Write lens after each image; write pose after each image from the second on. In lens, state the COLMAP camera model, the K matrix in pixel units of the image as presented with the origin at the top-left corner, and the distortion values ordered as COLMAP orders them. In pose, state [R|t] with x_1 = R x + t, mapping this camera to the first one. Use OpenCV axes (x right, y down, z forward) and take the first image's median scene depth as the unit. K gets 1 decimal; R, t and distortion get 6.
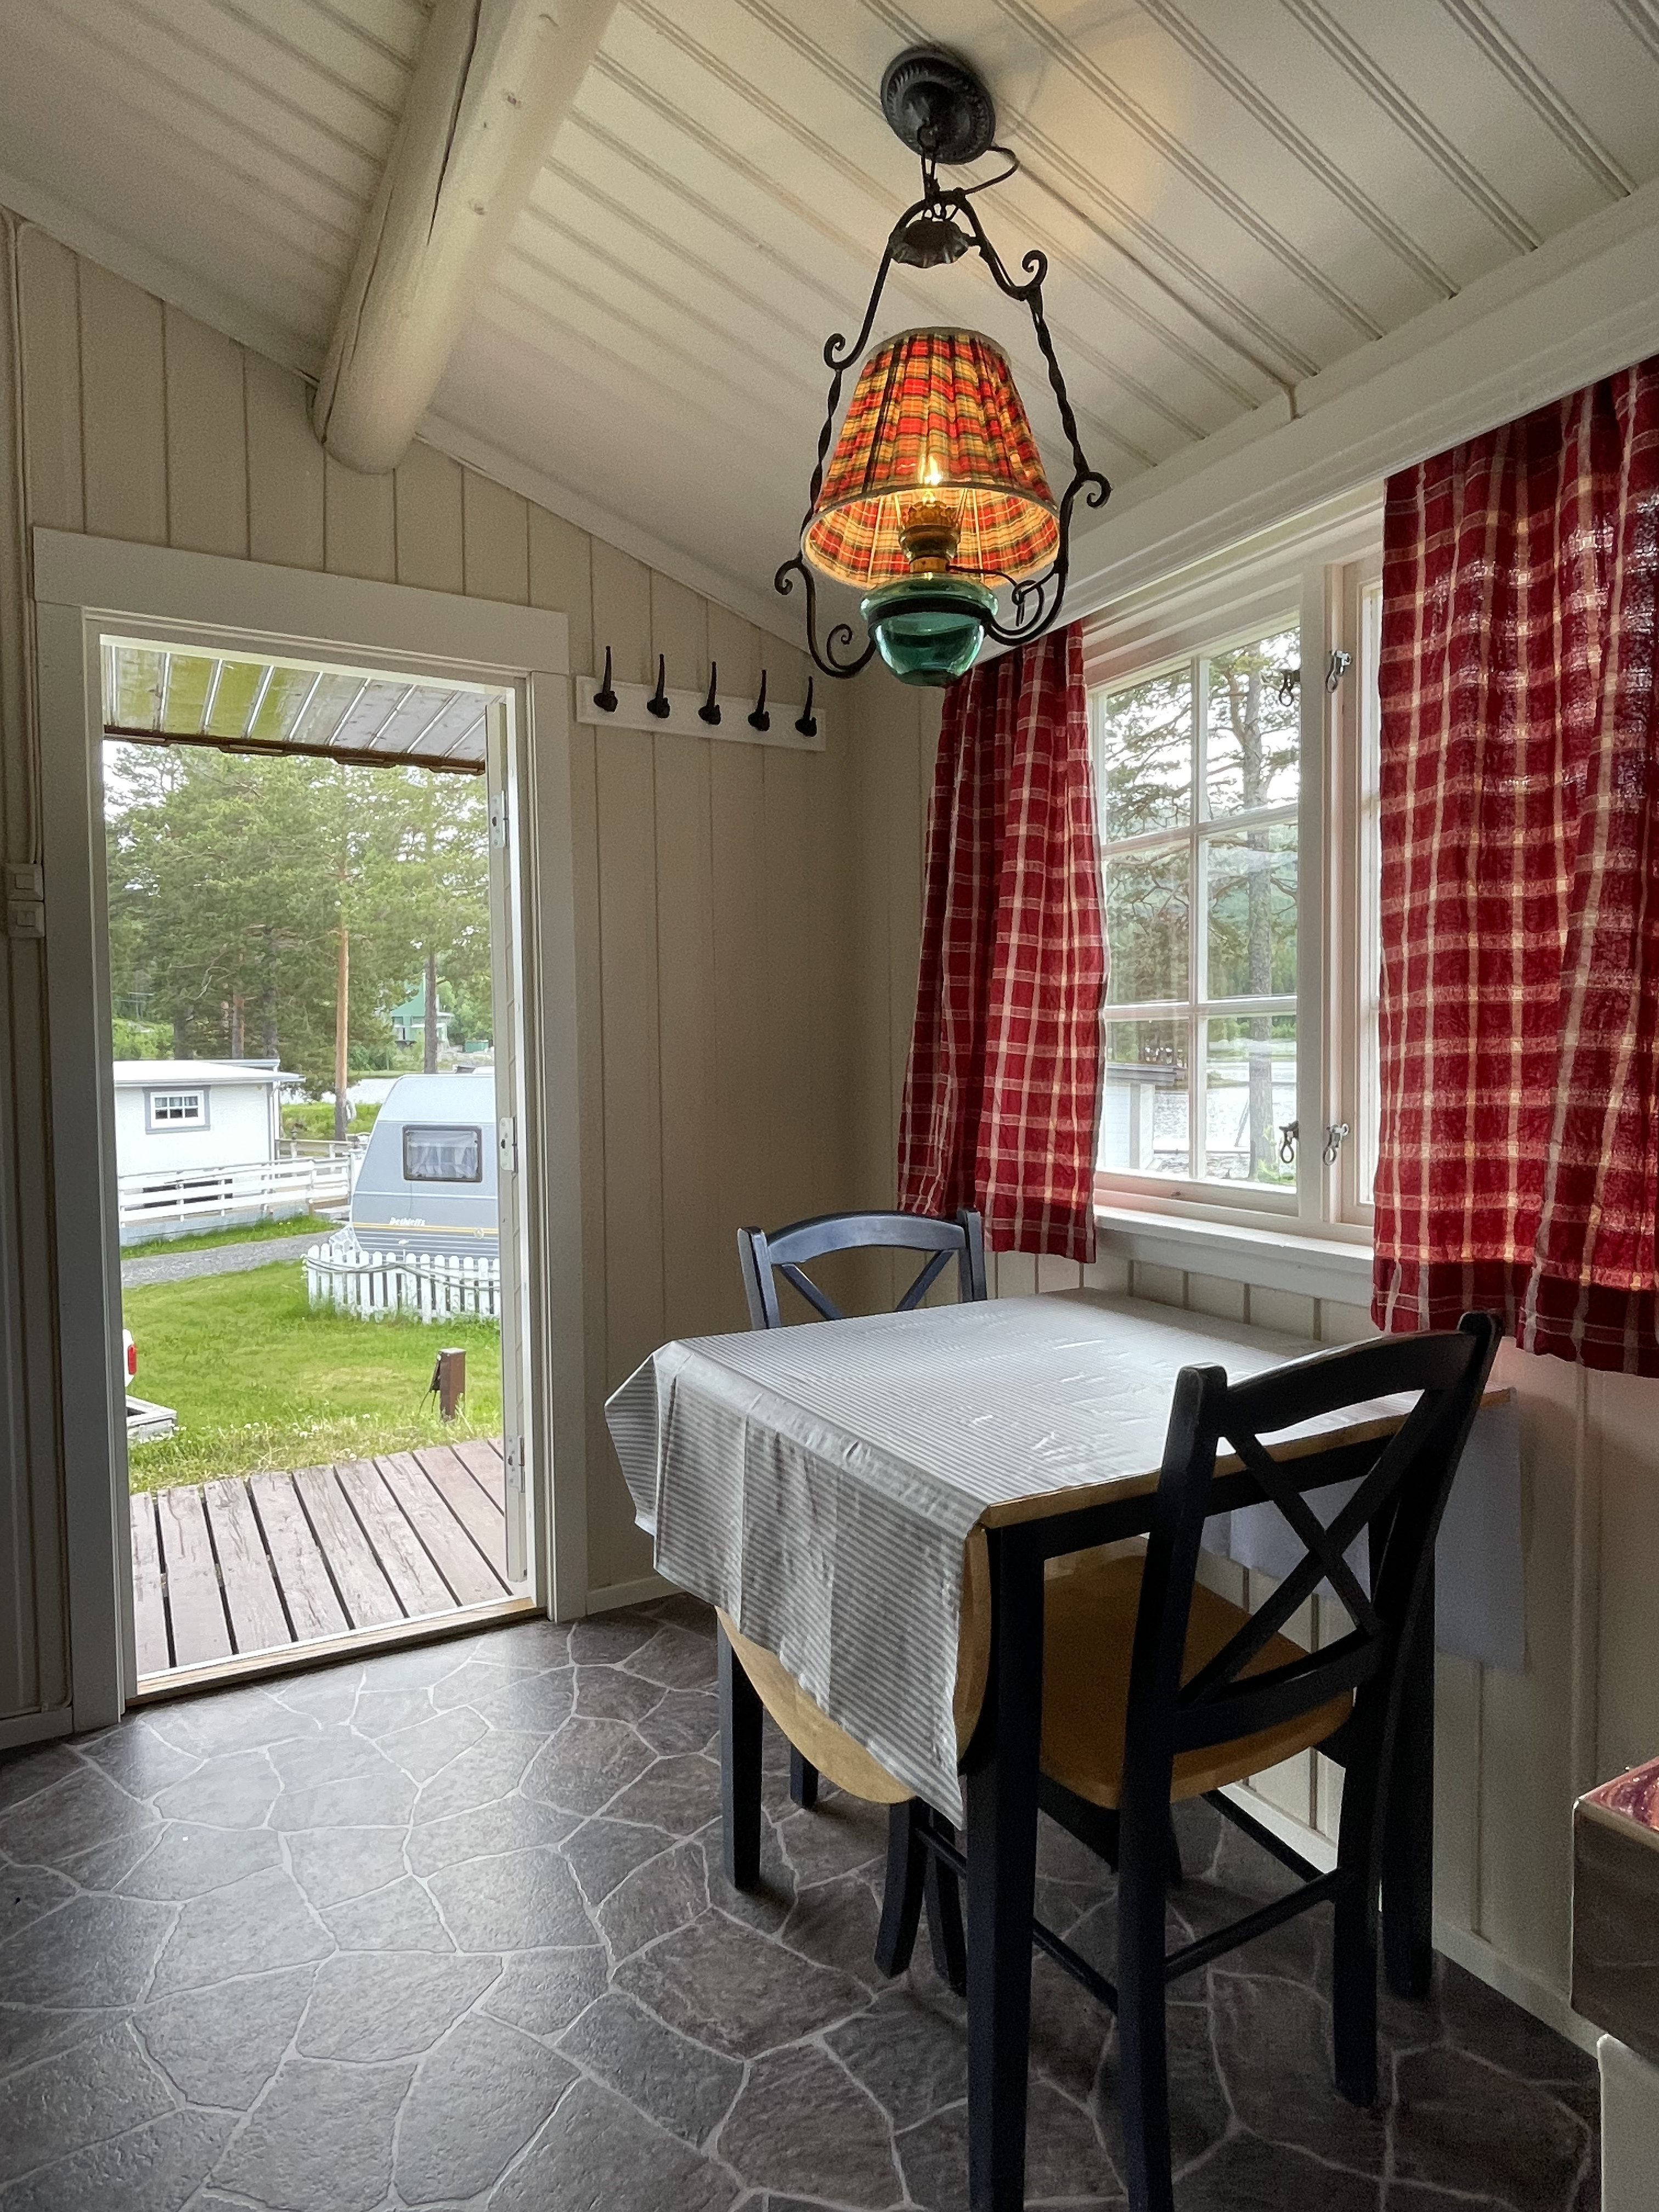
lens RADIAL K [[1250.6, 0, 834.1], [0, 1250.6, 1117.2], [0, 0, 1]] dist [0.007376, -0.000960]
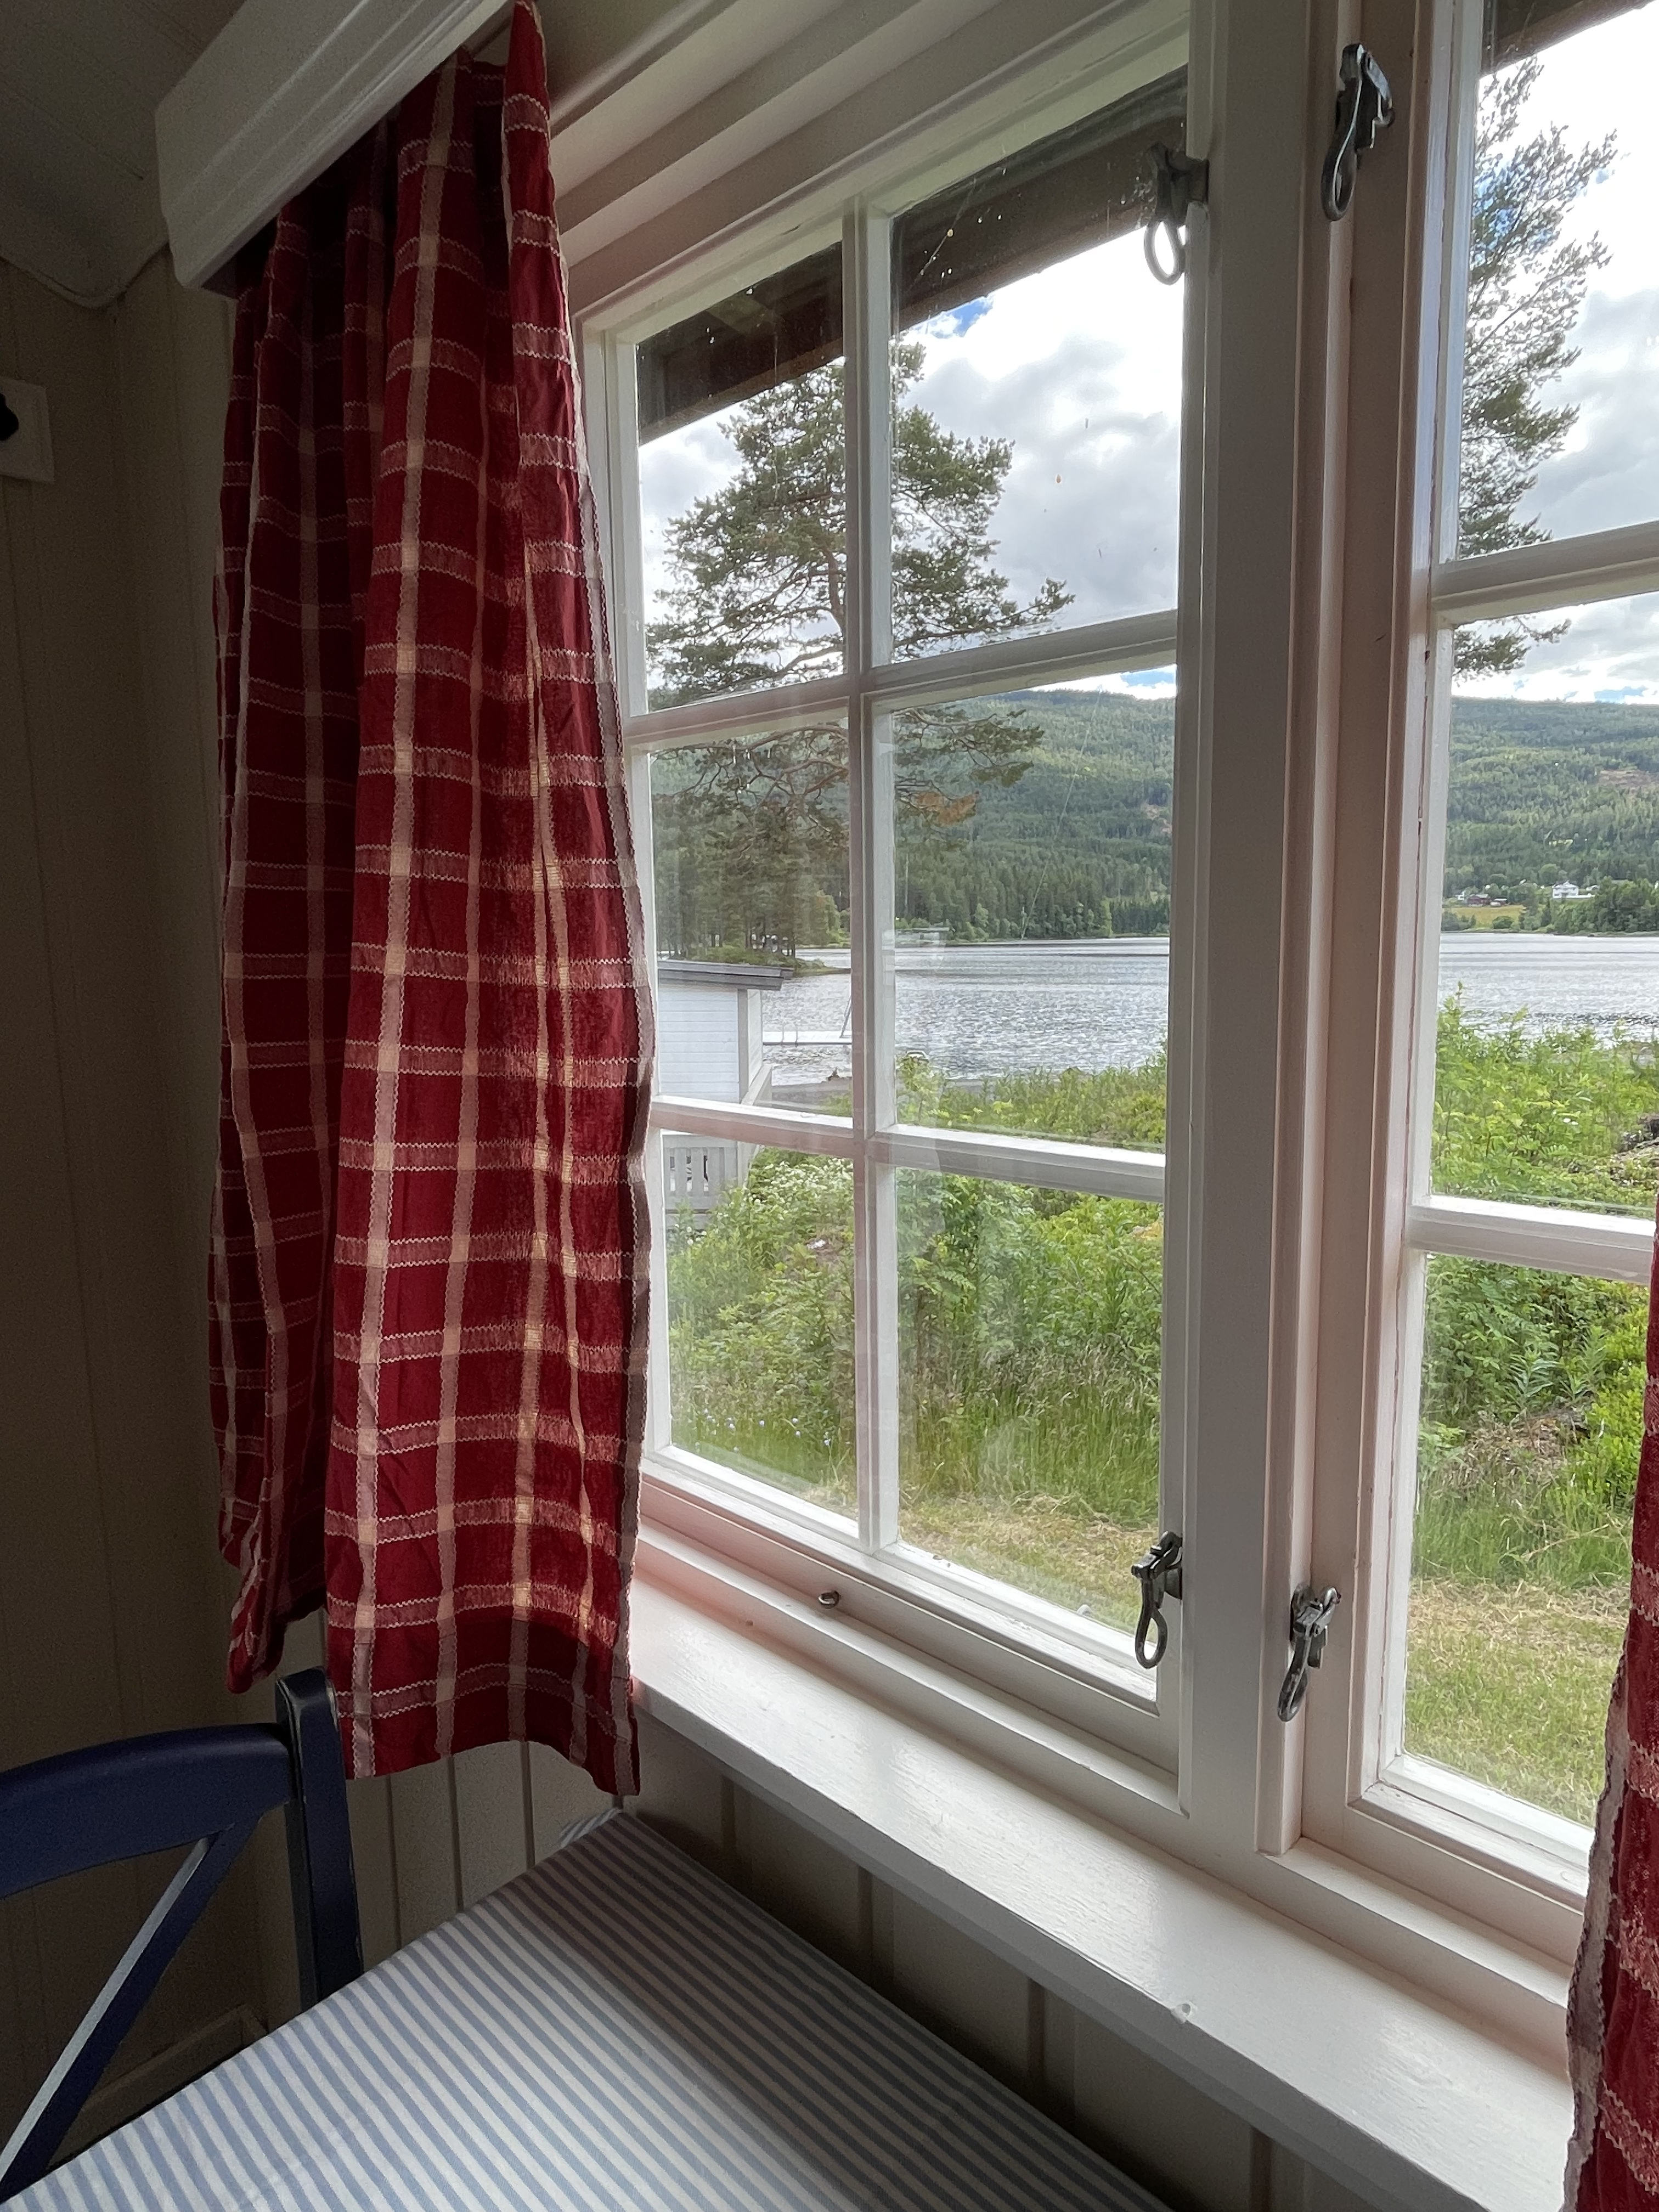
lens RADIAL K [[1250.6, 0, 839.3], [0, 1250.6, 1095.5], [0, 0, 1]] dist [0.007376, -0.000960]
pose [[0.951505, -0.040753, 0.304921, 0.152985], [0.017942, 0.996851, 0.077242, -0.128539], [-0.307109, -0.068025, 0.949240, 0.603249]]
